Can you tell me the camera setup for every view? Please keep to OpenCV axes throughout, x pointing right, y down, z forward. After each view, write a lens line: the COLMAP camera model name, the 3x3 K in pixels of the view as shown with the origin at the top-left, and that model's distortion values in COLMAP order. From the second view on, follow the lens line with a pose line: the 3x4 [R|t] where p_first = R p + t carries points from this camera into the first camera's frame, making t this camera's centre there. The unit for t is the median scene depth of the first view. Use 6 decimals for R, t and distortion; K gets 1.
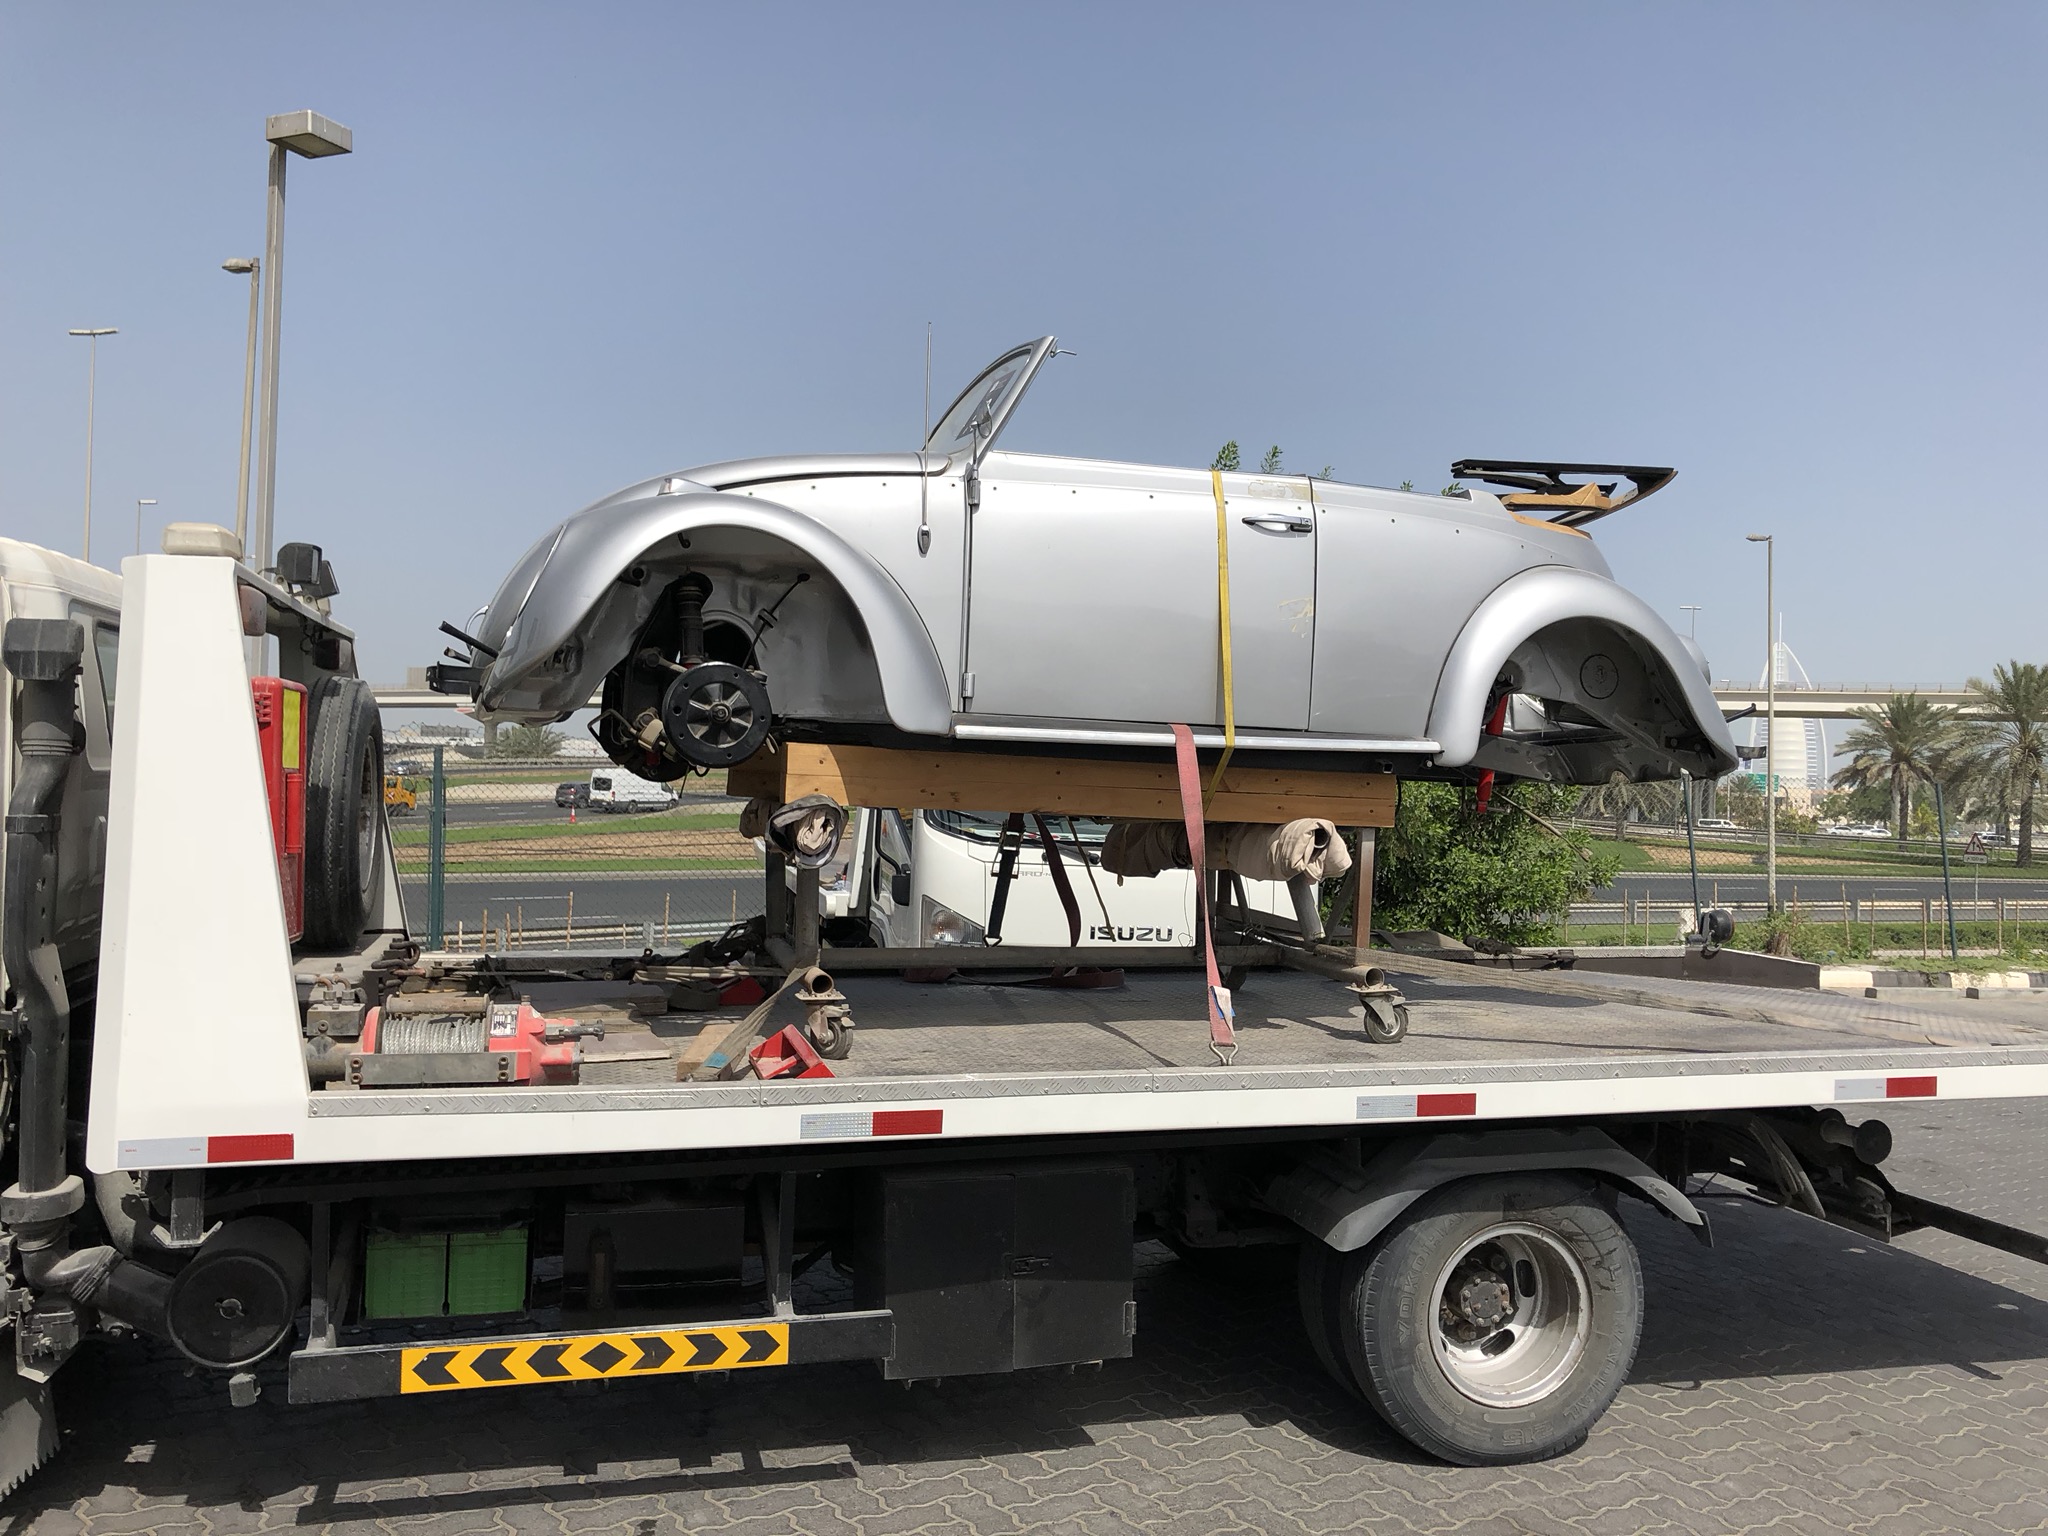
lens RADIAL K [[1674.1, 0, 1038.9], [0, 1674.1, 757.2], [0, 0, 1]] dist [0.102606, -0.138710]
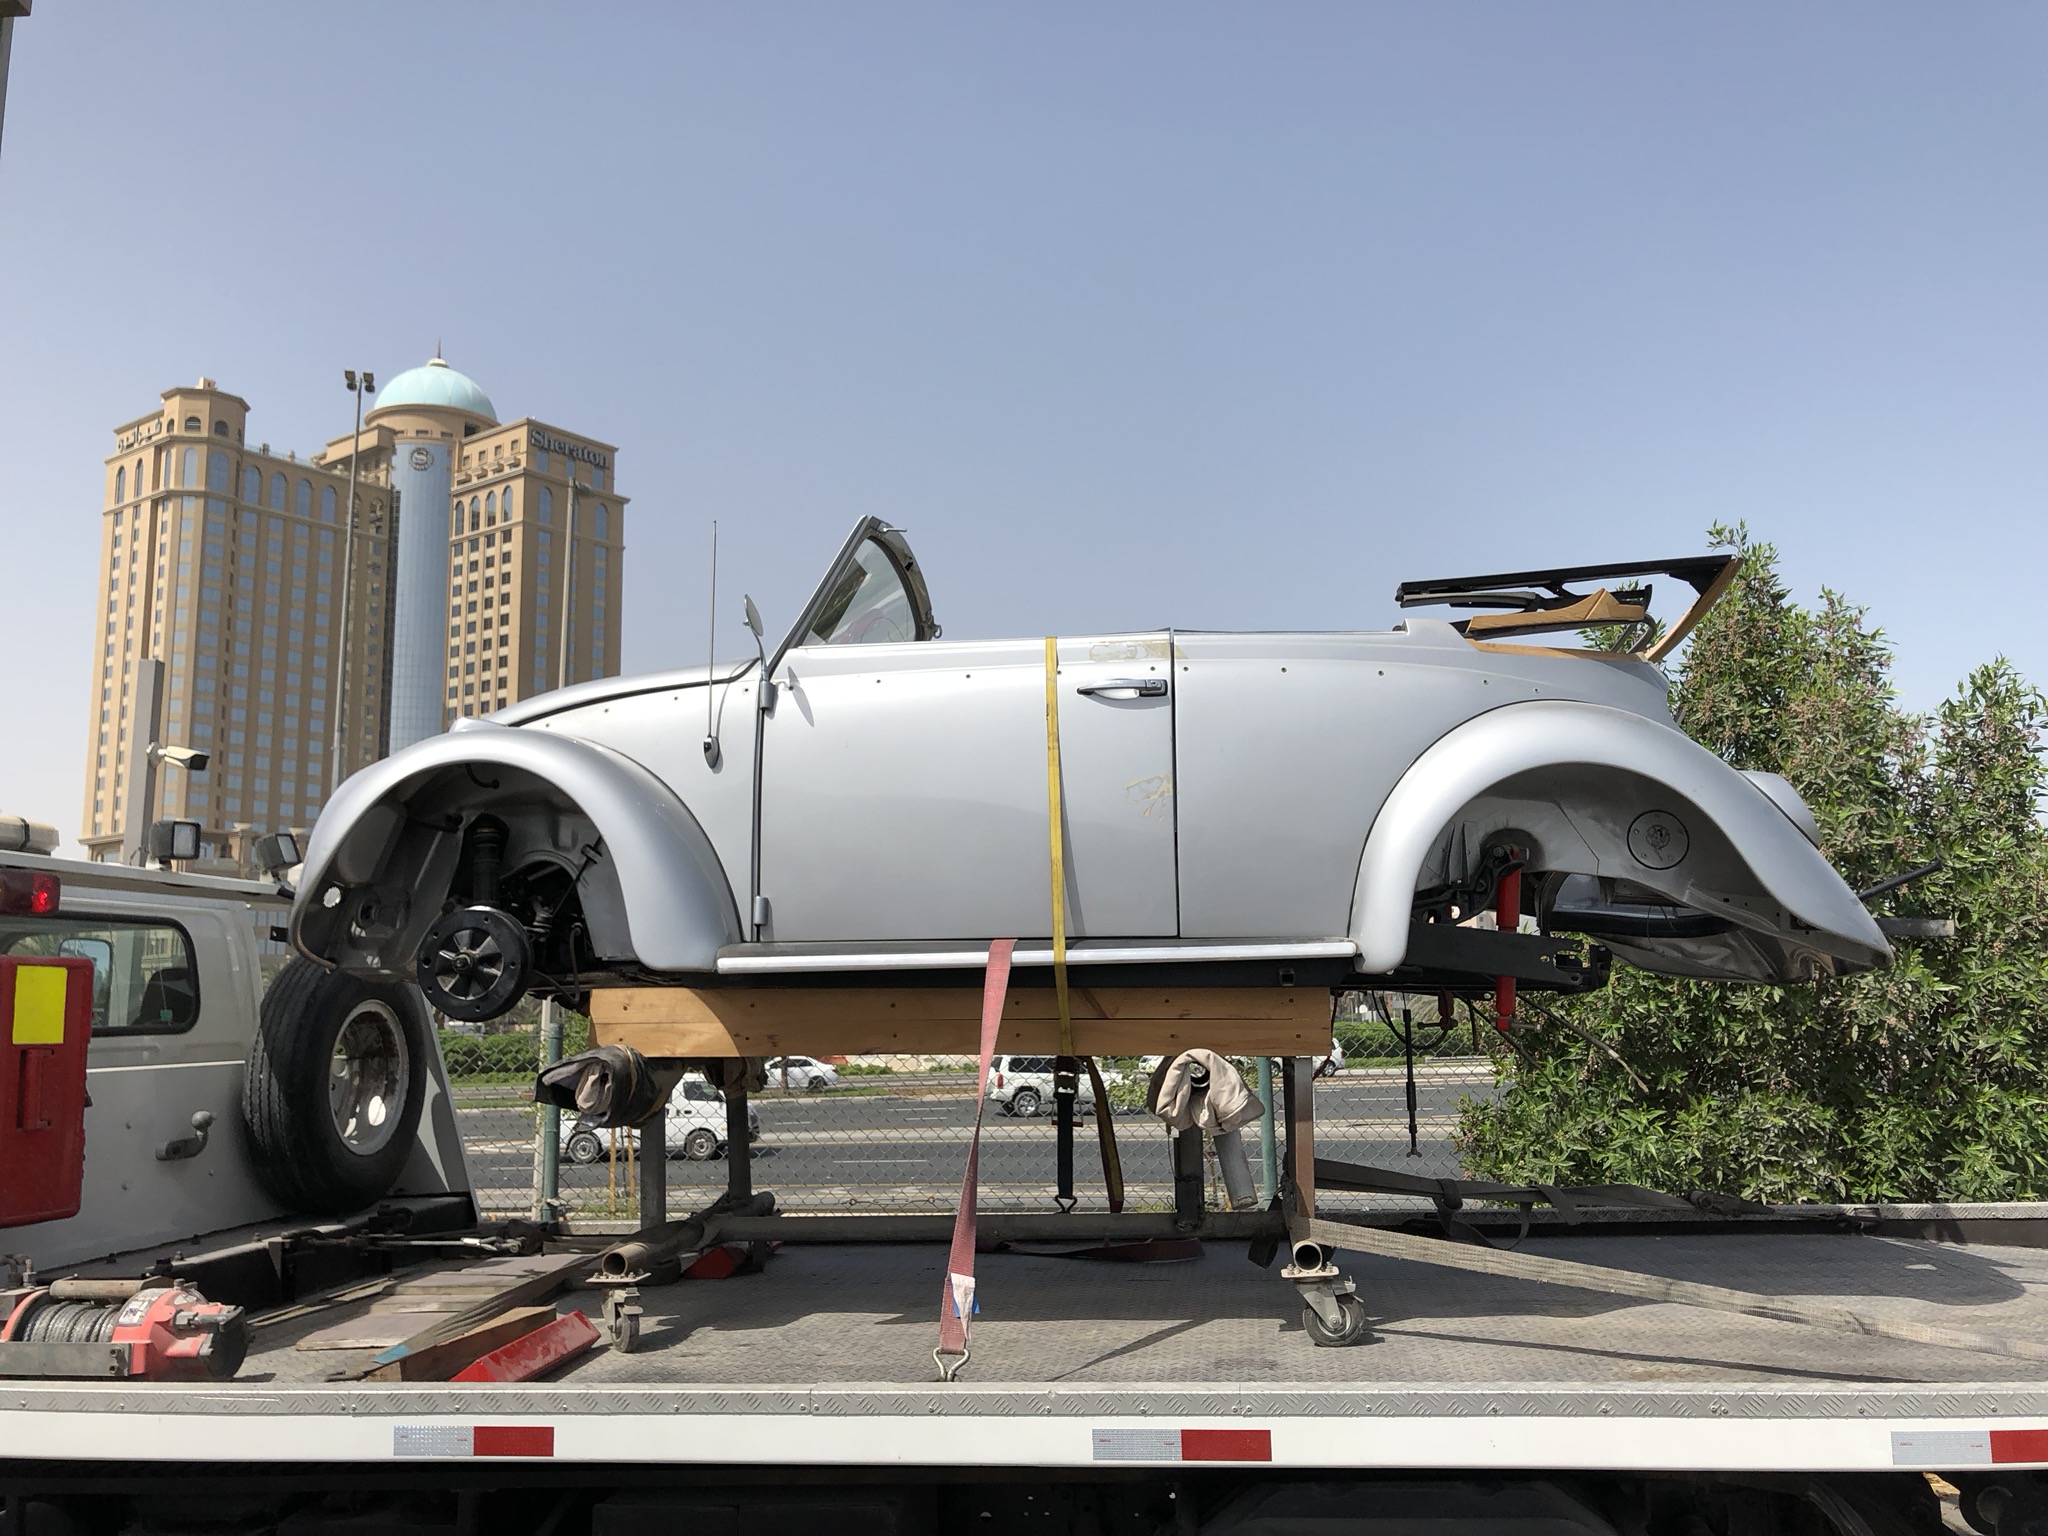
lens RADIAL K [[1674.1, 0, 1038.9], [0, 1674.1, 757.2], [0, 0, 1]] dist [0.102606, -0.138710]
pose [[0.915722, -0.105531, -0.387707, 0.431589], [0.051189, 0.987672, -0.147934, 0.014910], [0.398539, 0.115621, 0.909834, 0.238711]]
